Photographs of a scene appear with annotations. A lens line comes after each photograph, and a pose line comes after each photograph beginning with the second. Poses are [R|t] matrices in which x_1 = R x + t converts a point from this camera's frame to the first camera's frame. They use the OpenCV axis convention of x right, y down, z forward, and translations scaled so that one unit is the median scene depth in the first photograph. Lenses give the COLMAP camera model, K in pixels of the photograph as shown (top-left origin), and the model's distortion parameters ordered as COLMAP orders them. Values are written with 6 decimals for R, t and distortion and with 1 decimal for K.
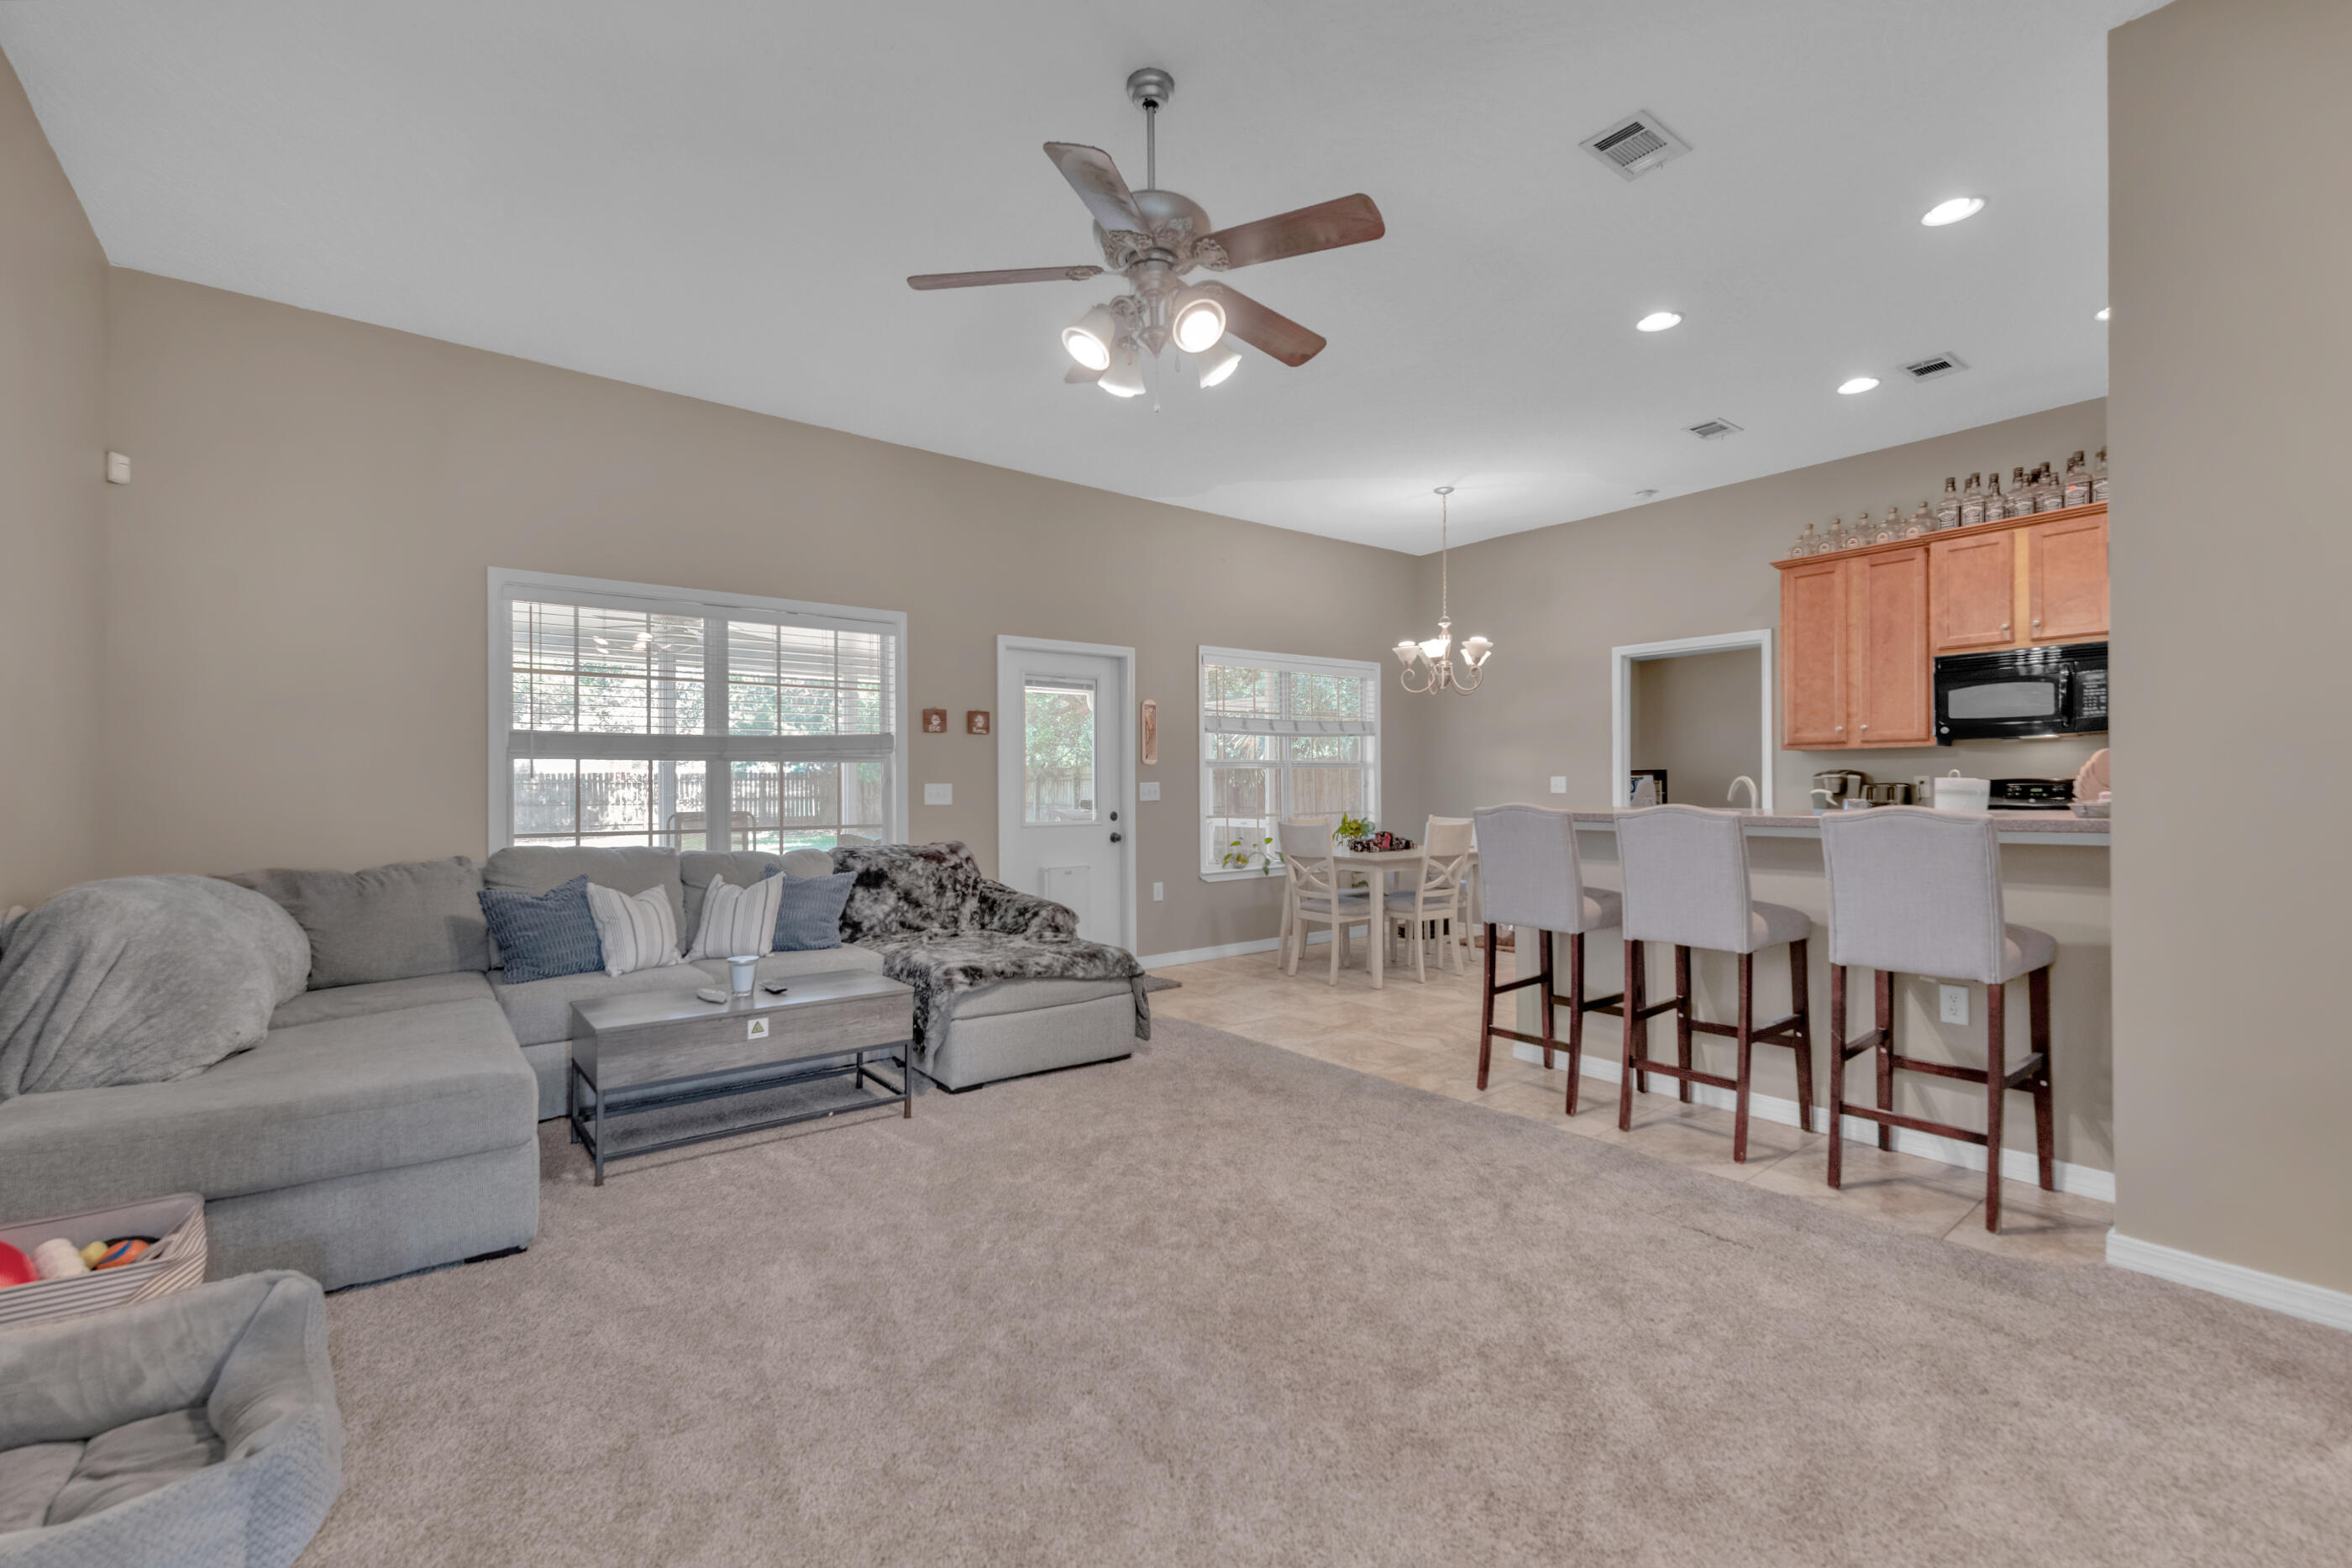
lens RADIAL K [[985.8, 0, 1204.0], [0, 985.8, 770.0], [0, 0, 1]] dist [0.013805, -0.000013]
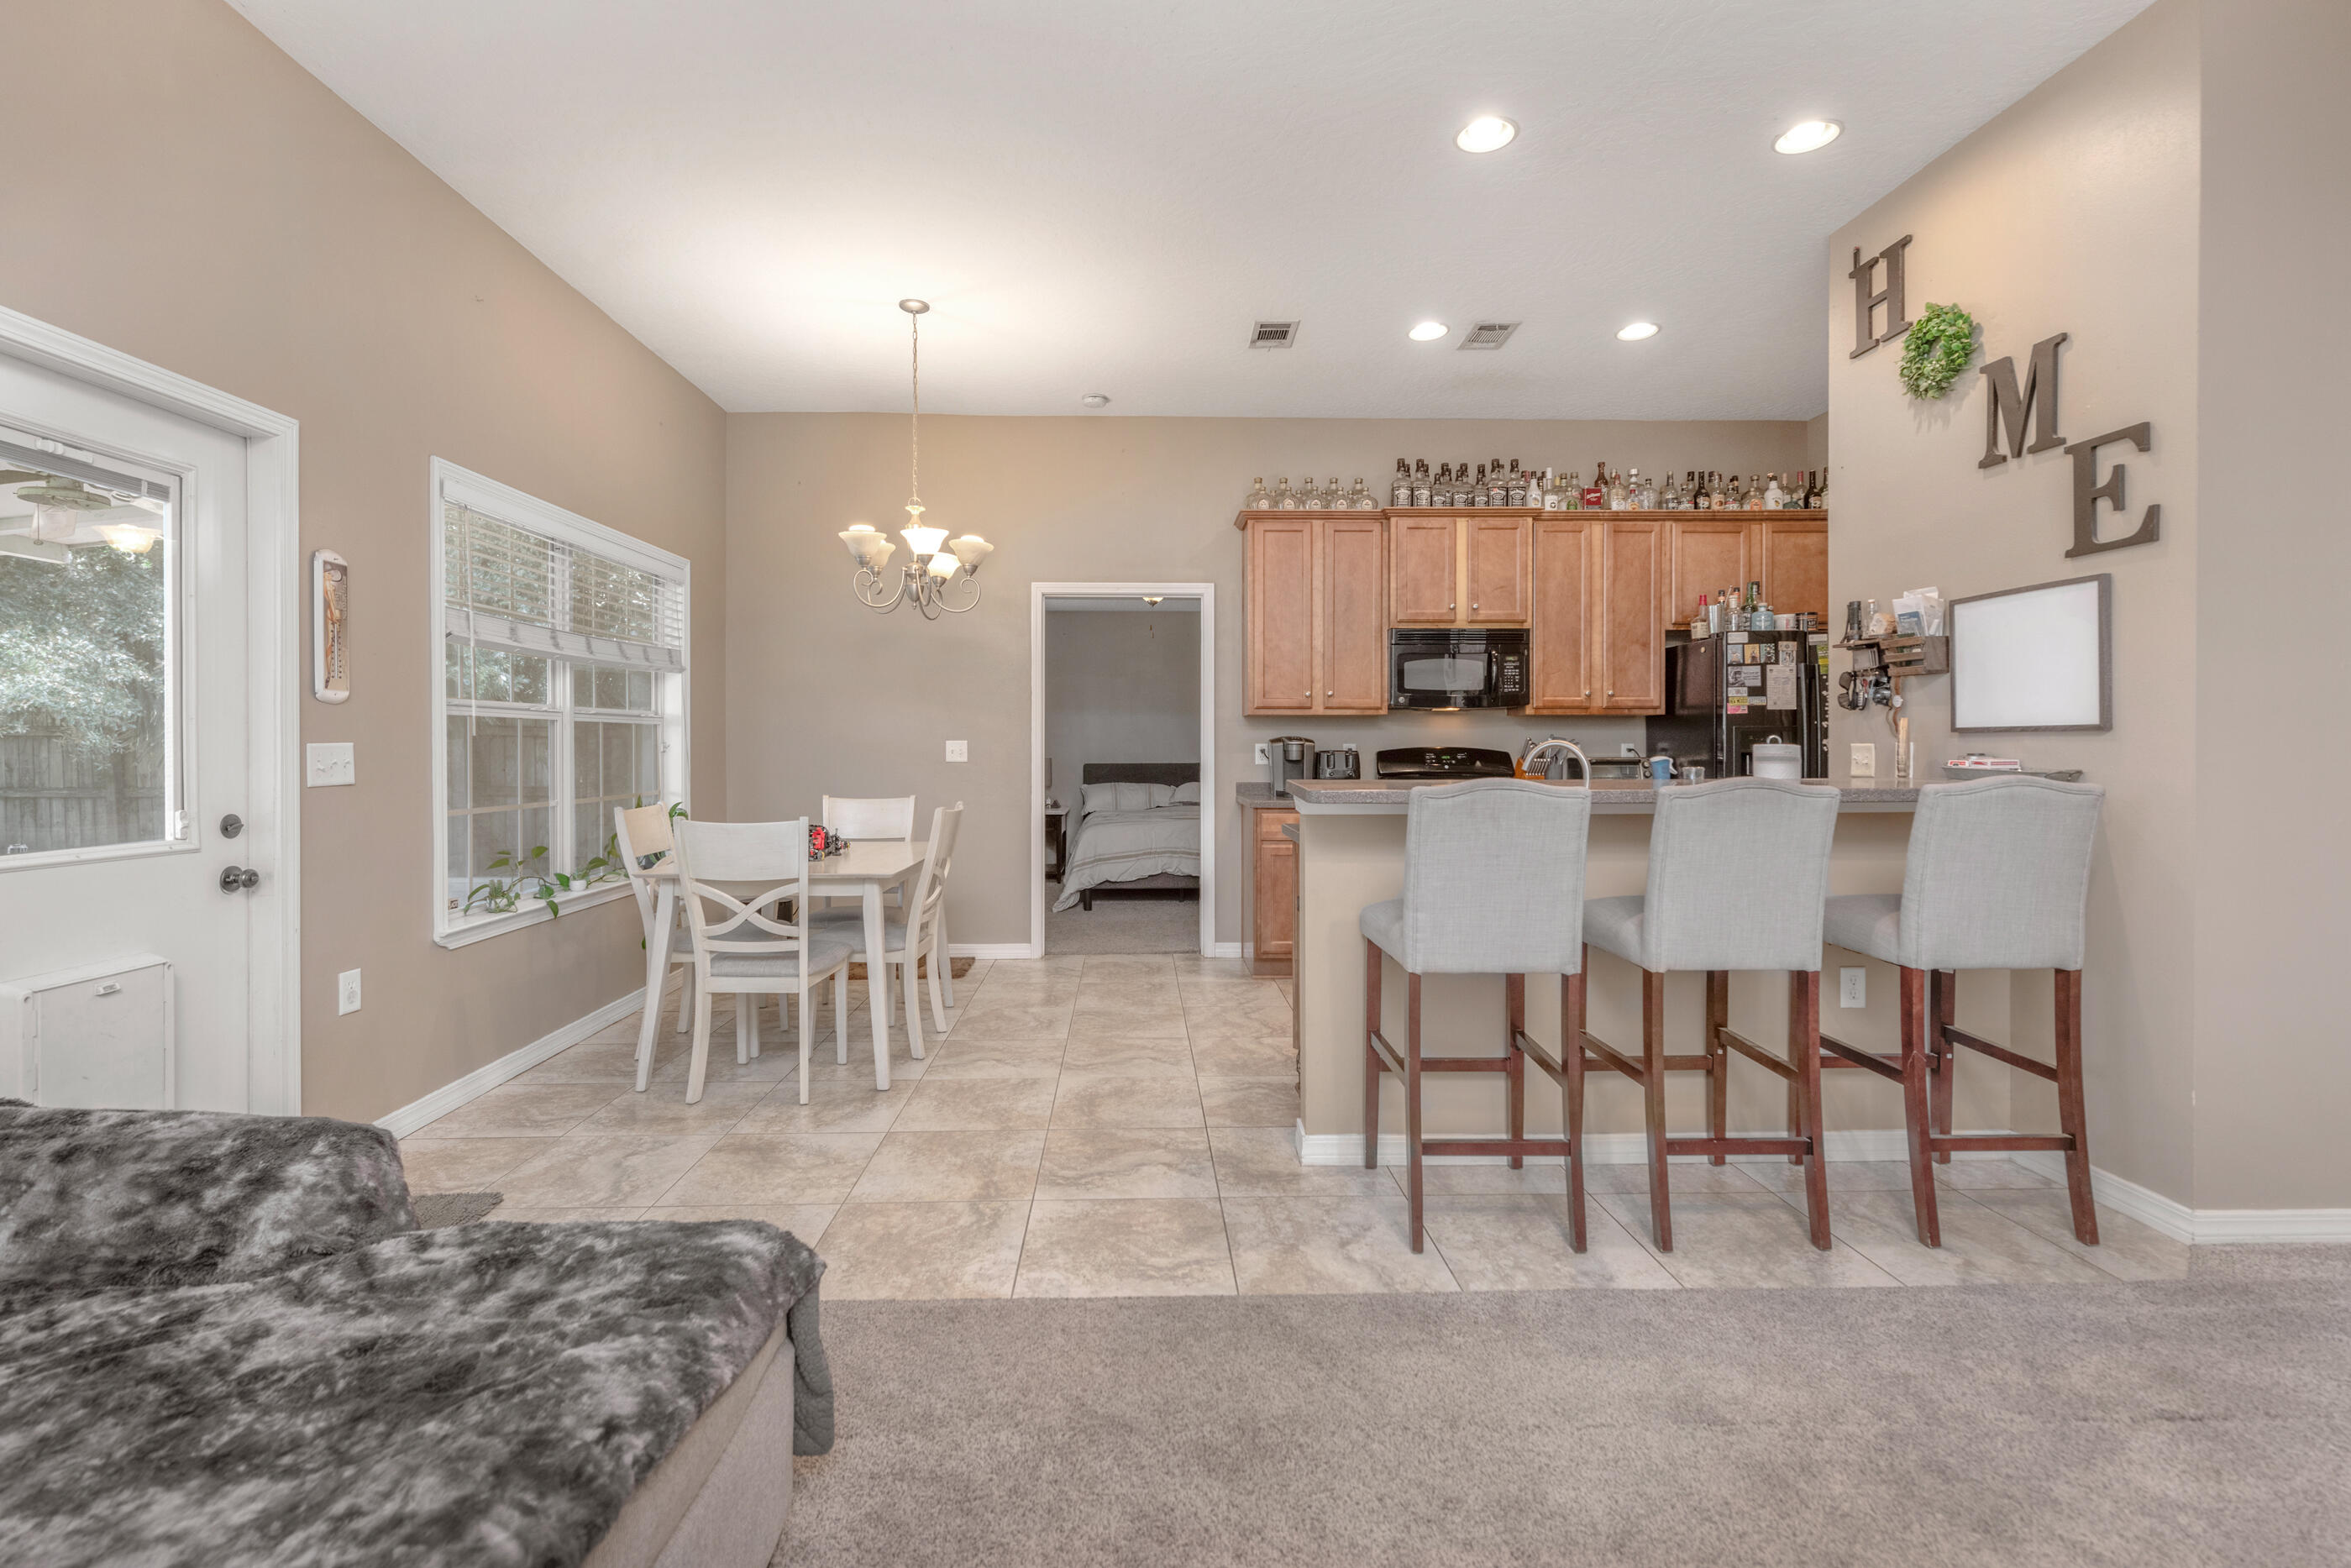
lens RADIAL K [[992.0, 0, 1131.9], [0, 992.0, 752.7], [0, 0, 1]] dist [0.002913, 0.000298]
pose [[0.613987, 0.006342, 0.789291, -0.264081], [-0.014079, 0.999897, 0.002917, 0.015611], [-0.789190, -0.012903, 0.614013, 0.660572]]
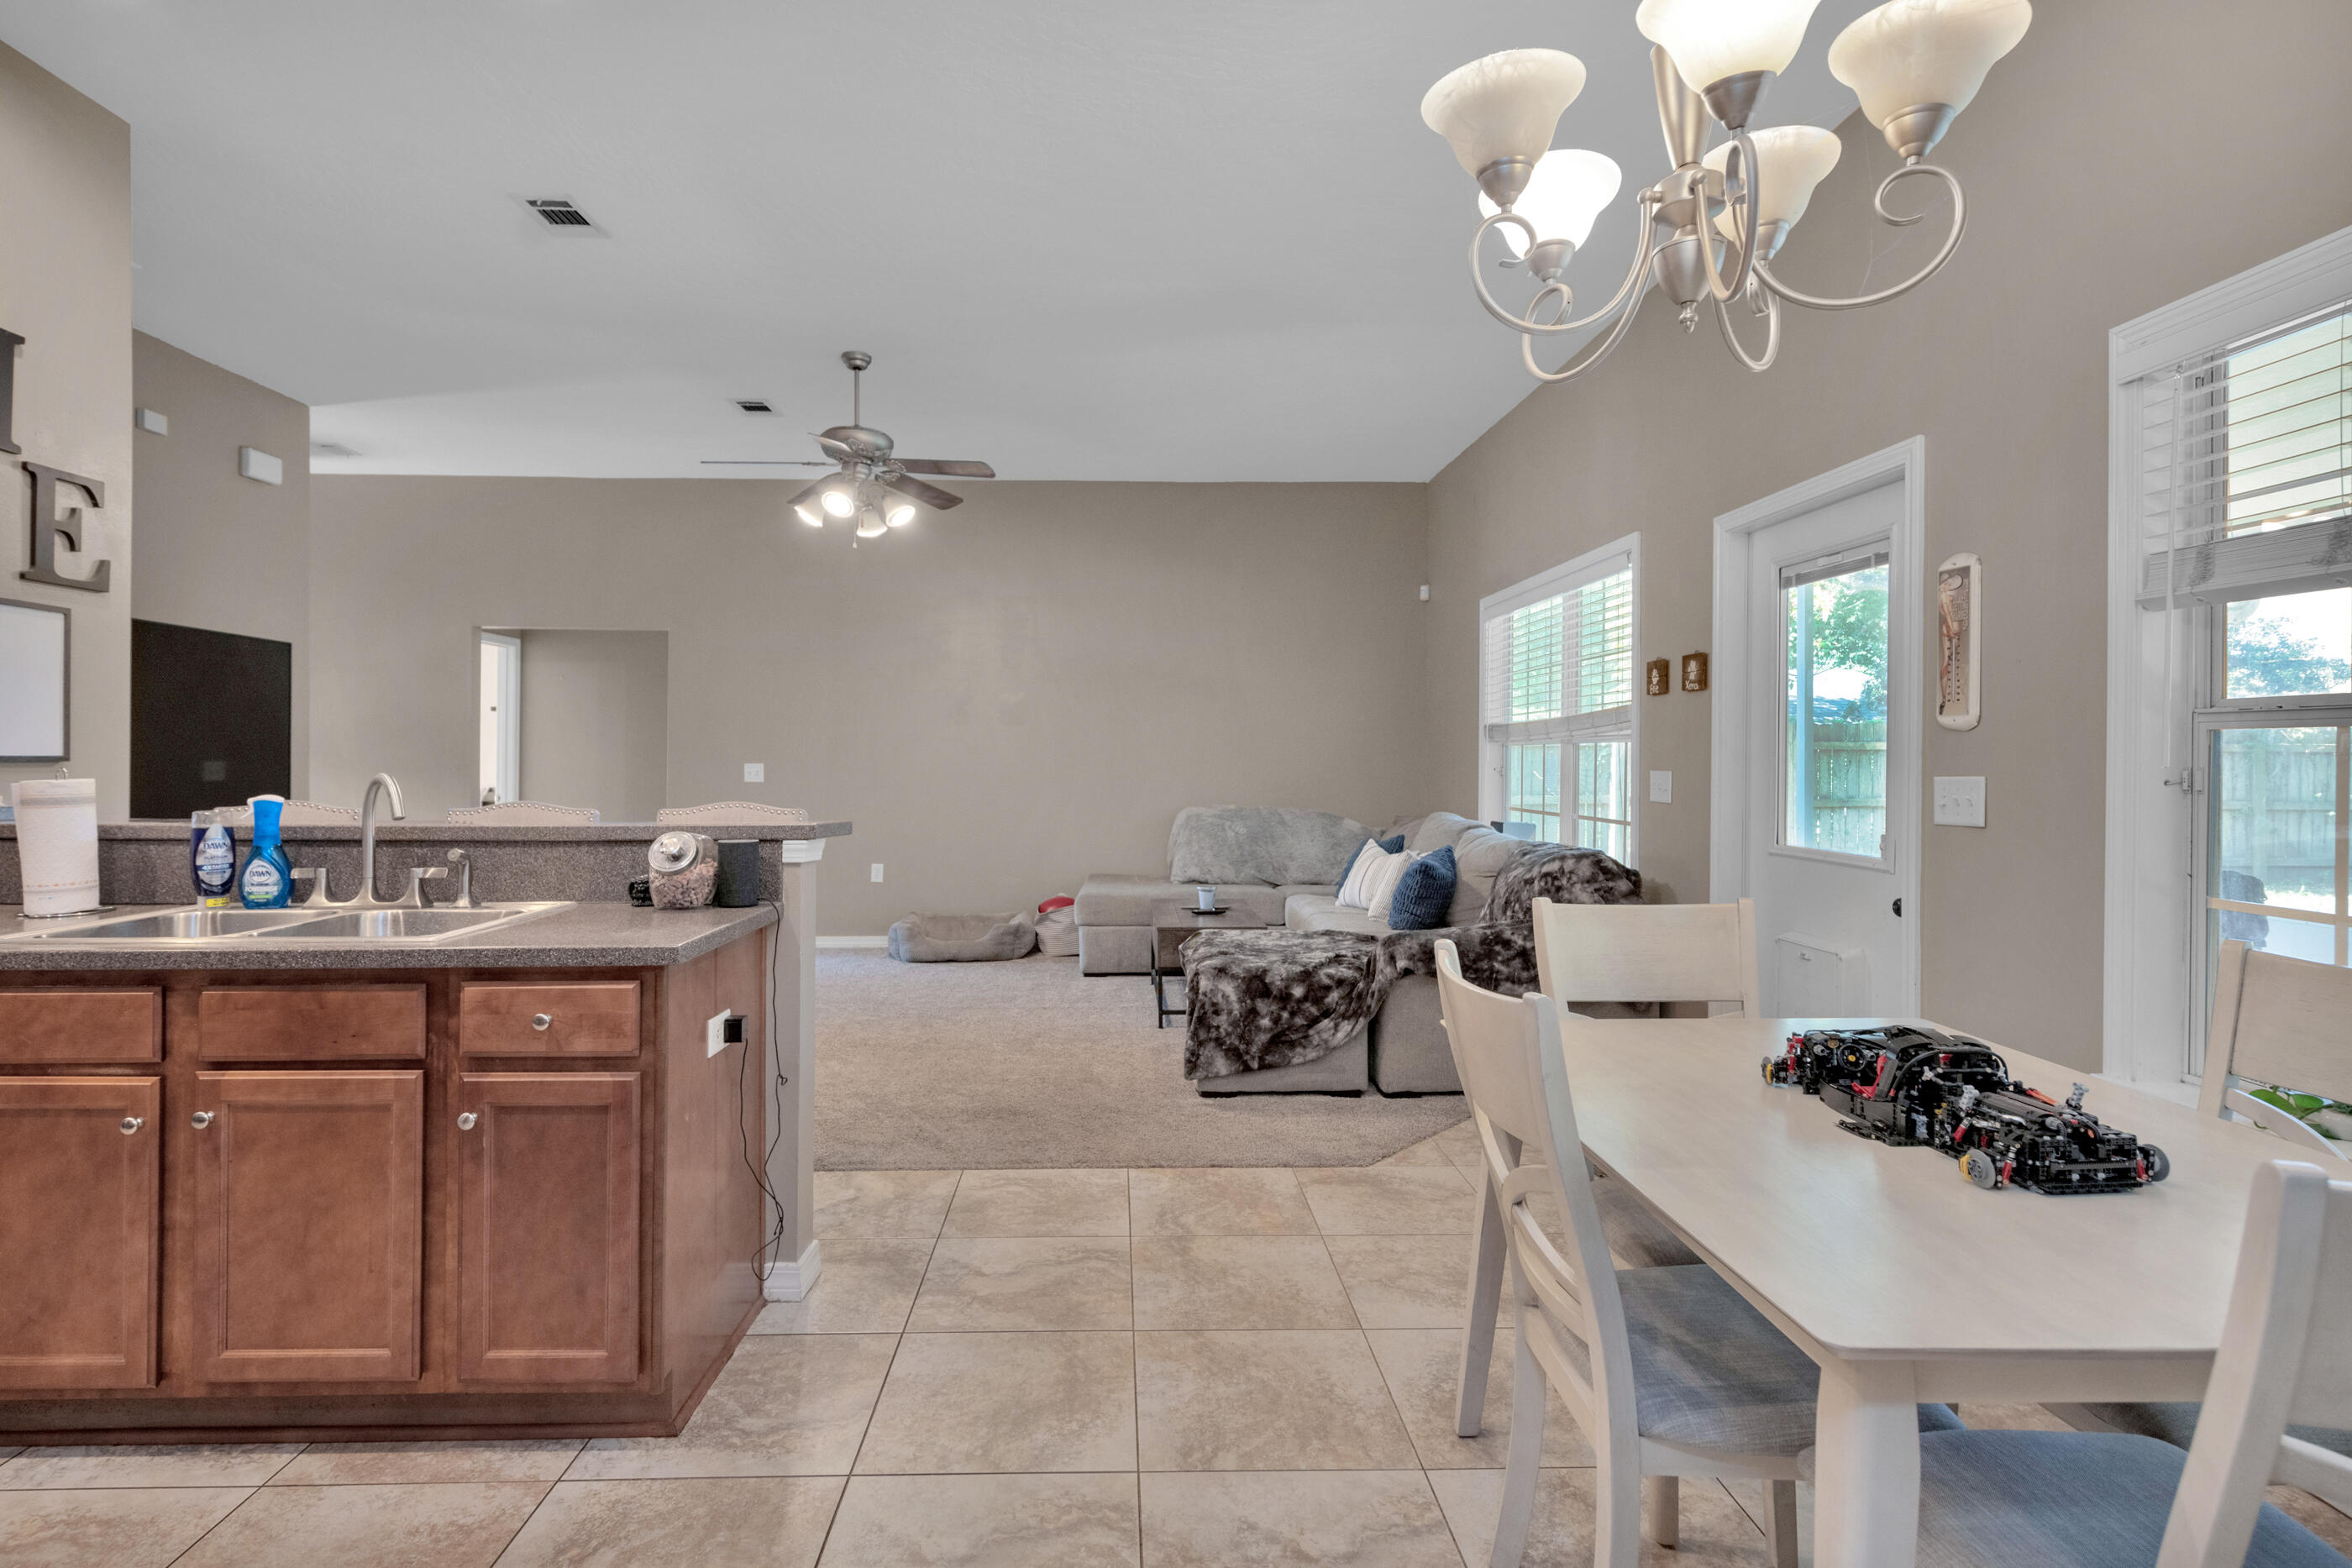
lens RADIAL K [[1171.9, 0, 1176.0], [0, 1171.9, 784.0], [0, 0, 1]] dist [-0.014288, -0.000520]
pose [[-0.587283, 0.031564, -0.808766, 0.700011], [0.013309, 0.999481, 0.029343, -0.003002], [0.809272, 0.006468, -0.587398, 1.492450]]
